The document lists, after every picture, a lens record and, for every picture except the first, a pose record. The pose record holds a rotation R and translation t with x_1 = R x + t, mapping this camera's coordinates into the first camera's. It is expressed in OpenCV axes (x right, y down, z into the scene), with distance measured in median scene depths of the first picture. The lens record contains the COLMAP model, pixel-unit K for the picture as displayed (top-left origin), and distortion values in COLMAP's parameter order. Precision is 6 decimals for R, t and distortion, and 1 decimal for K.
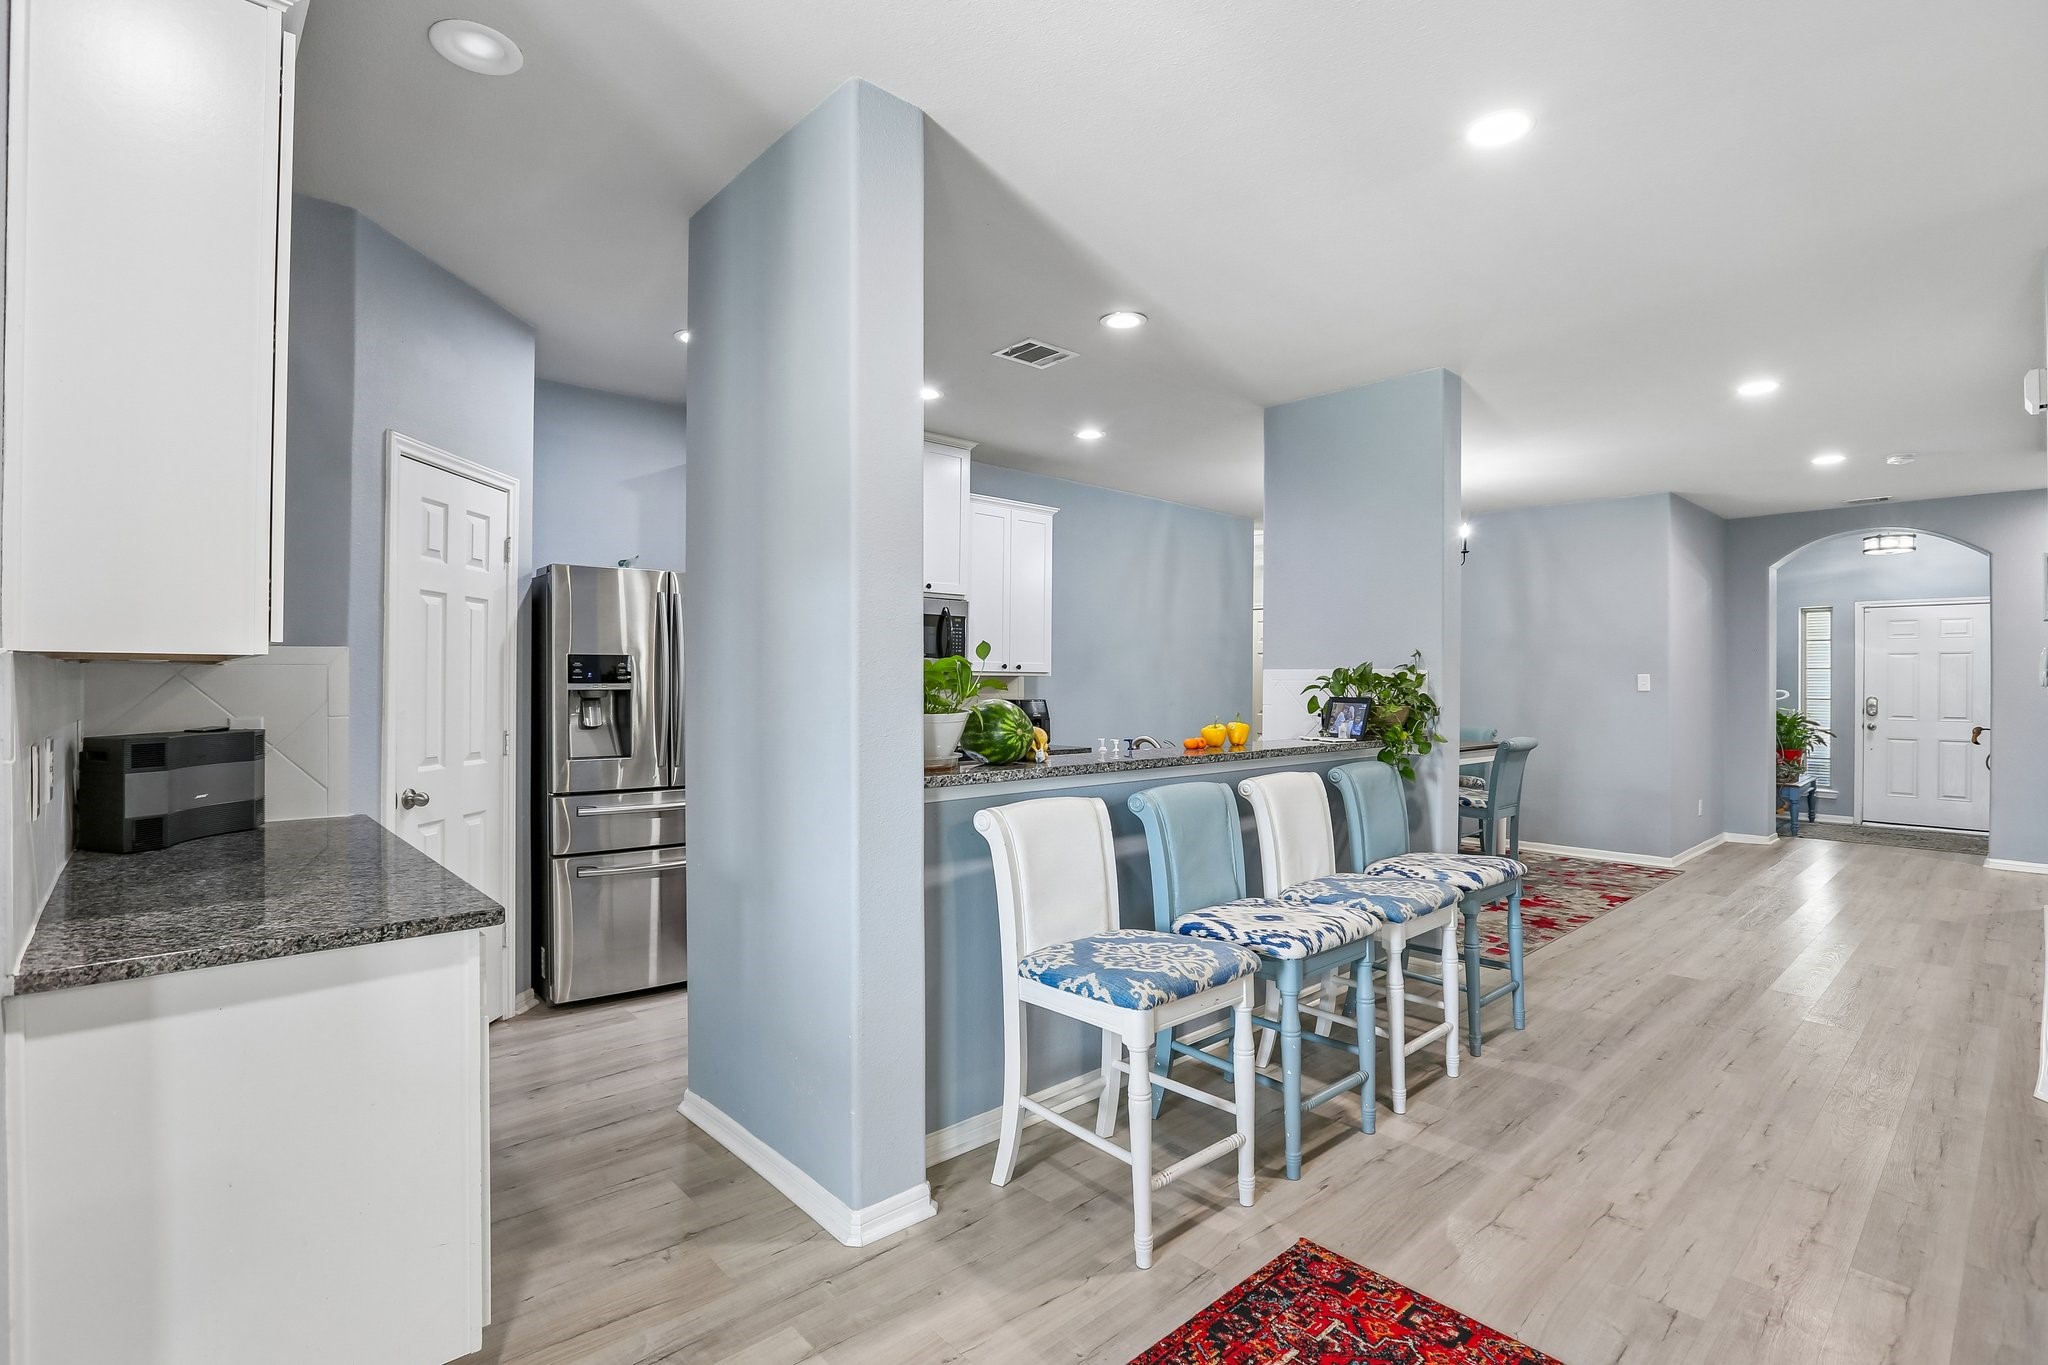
lens RADIAL K [[970.2, 0, 1030.5], [0, 970.2, 689.9], [0, 0, 1]] dist [-0.049406, 0.016691]
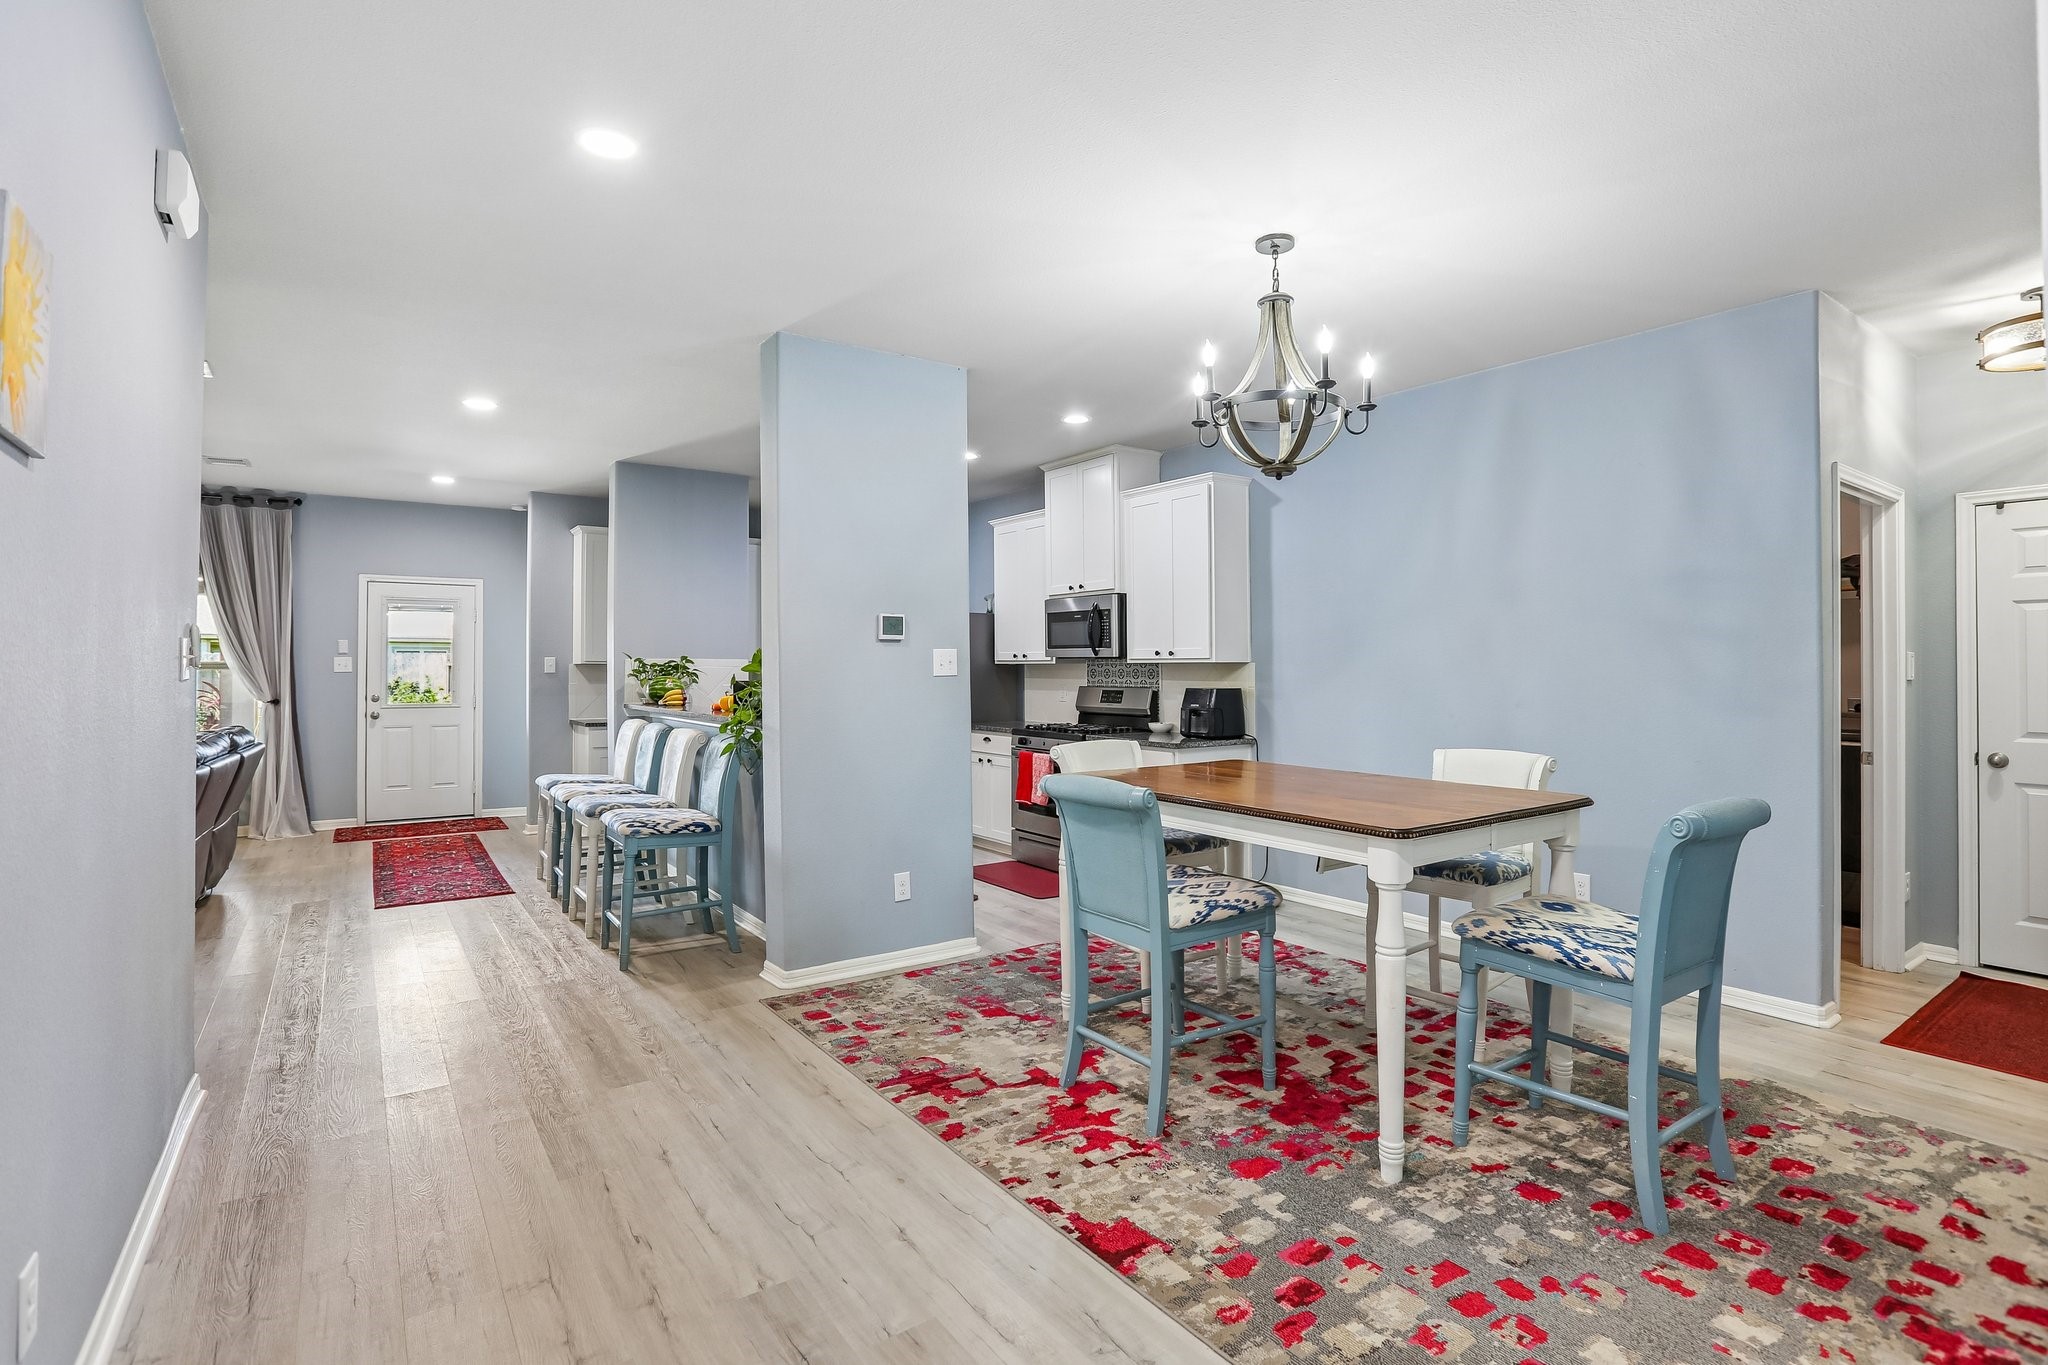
lens RADIAL K [[970.2, 0, 1015.2], [0, 970.2, 656.9], [0, 0, 1]] dist [-0.049406, 0.016691]
pose [[-0.131700, -0.016569, -0.991151, 0.930250], [-0.006689, 0.999852, -0.015825, -0.003583], [0.991267, 0.004545, -0.131792, 0.947454]]
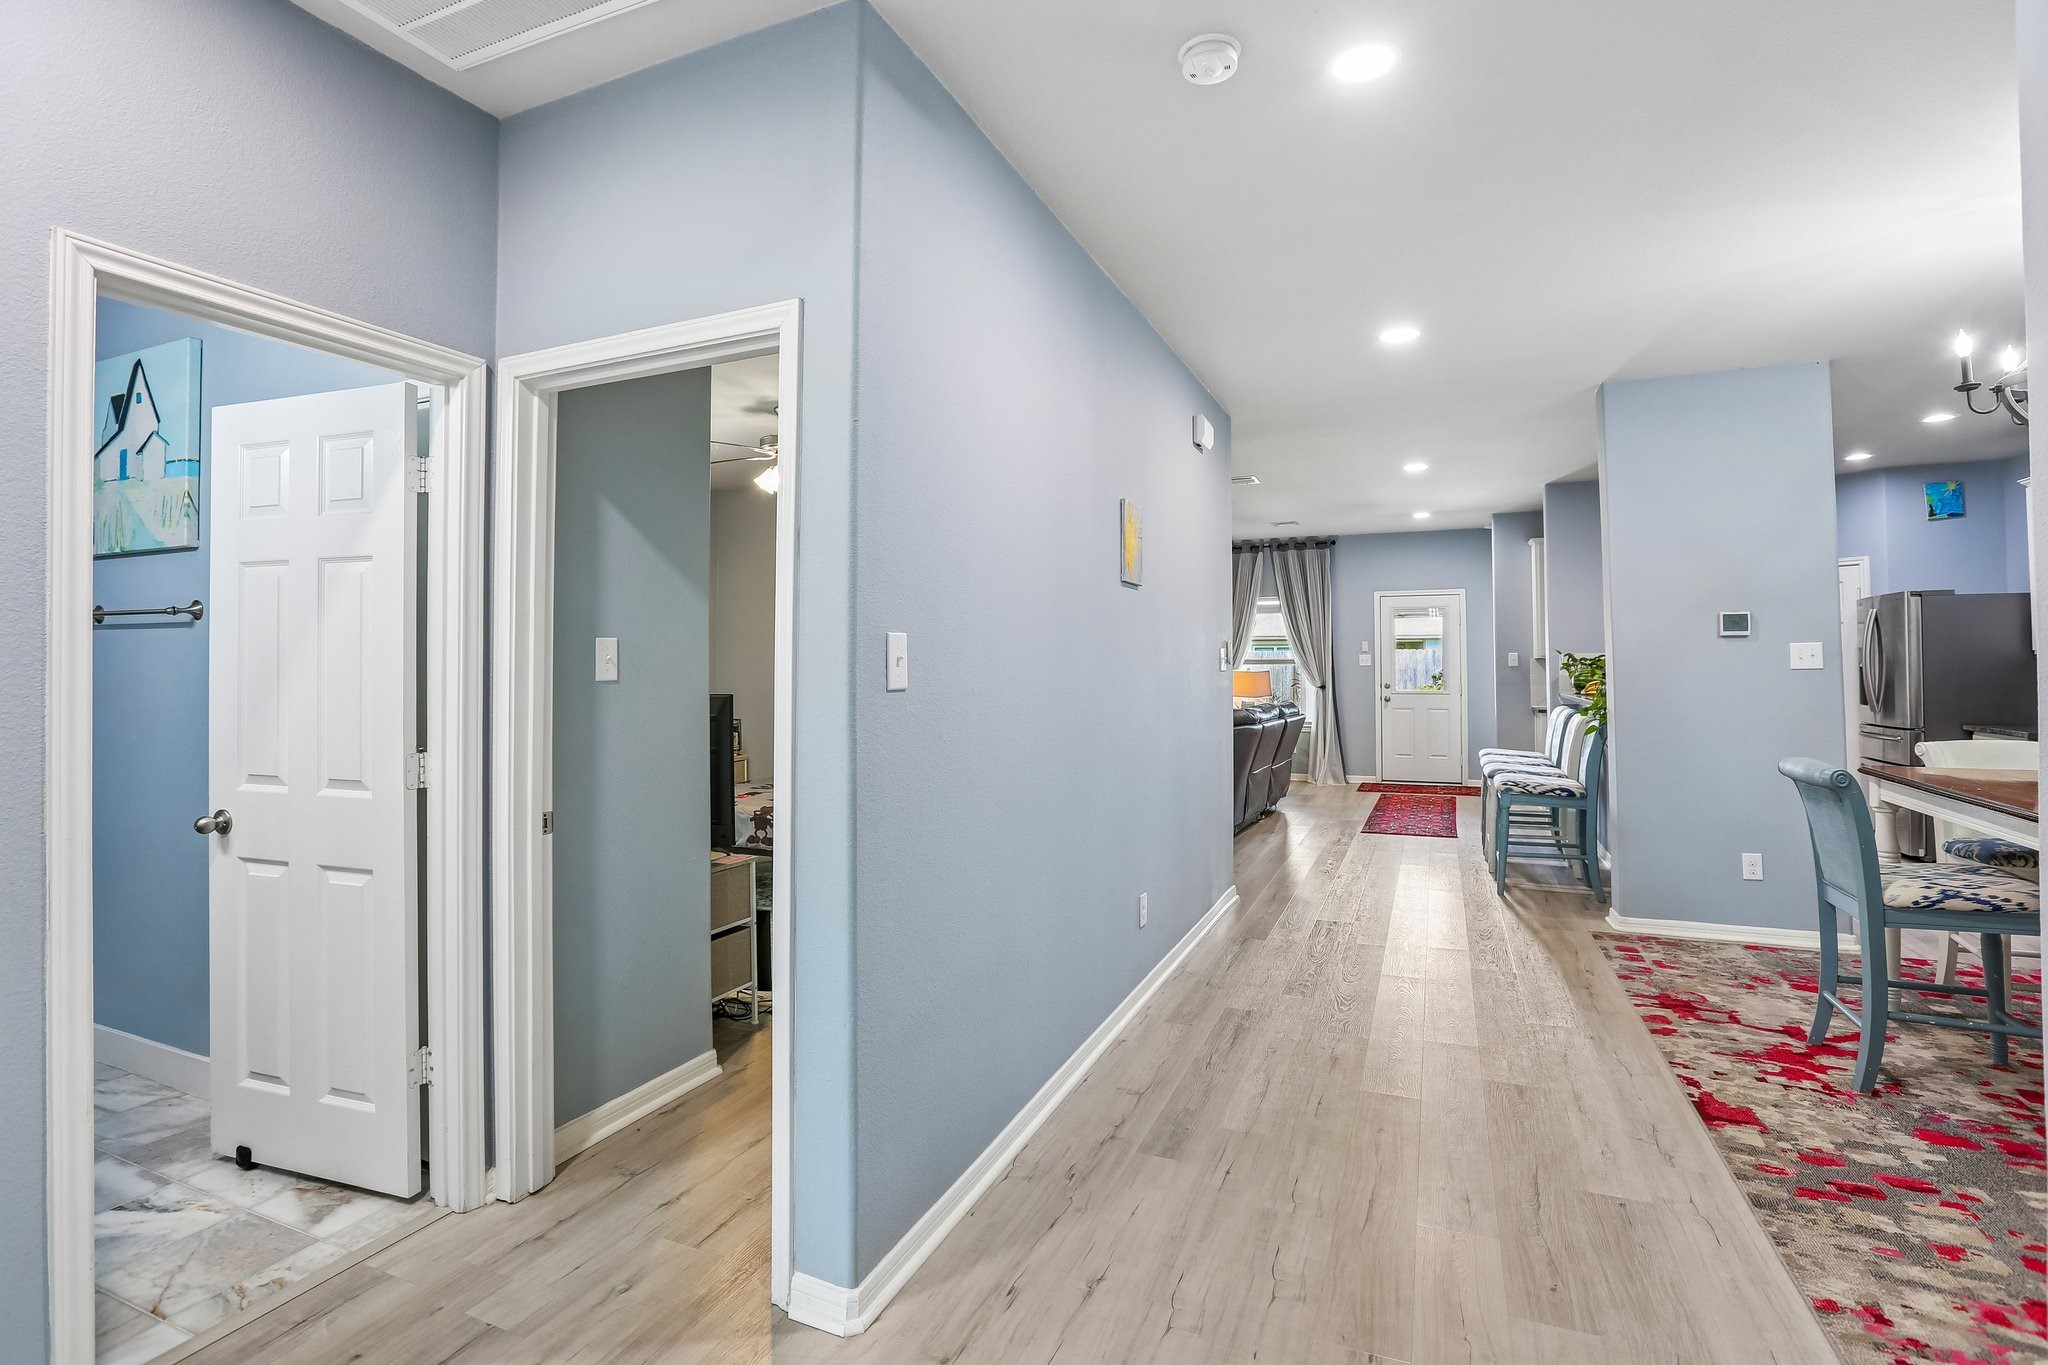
lens RADIAL K [[970.2, 0, 1008.9], [0, 970.2, 648.6], [0, 0, 1]] dist [-0.049406, 0.016691]
pose [[-0.916528, -0.005404, -0.399934, 1.059536], [-0.000728, 0.999930, -0.011842, -0.006871], [0.399970, -0.010562, -0.916467, 1.211616]]
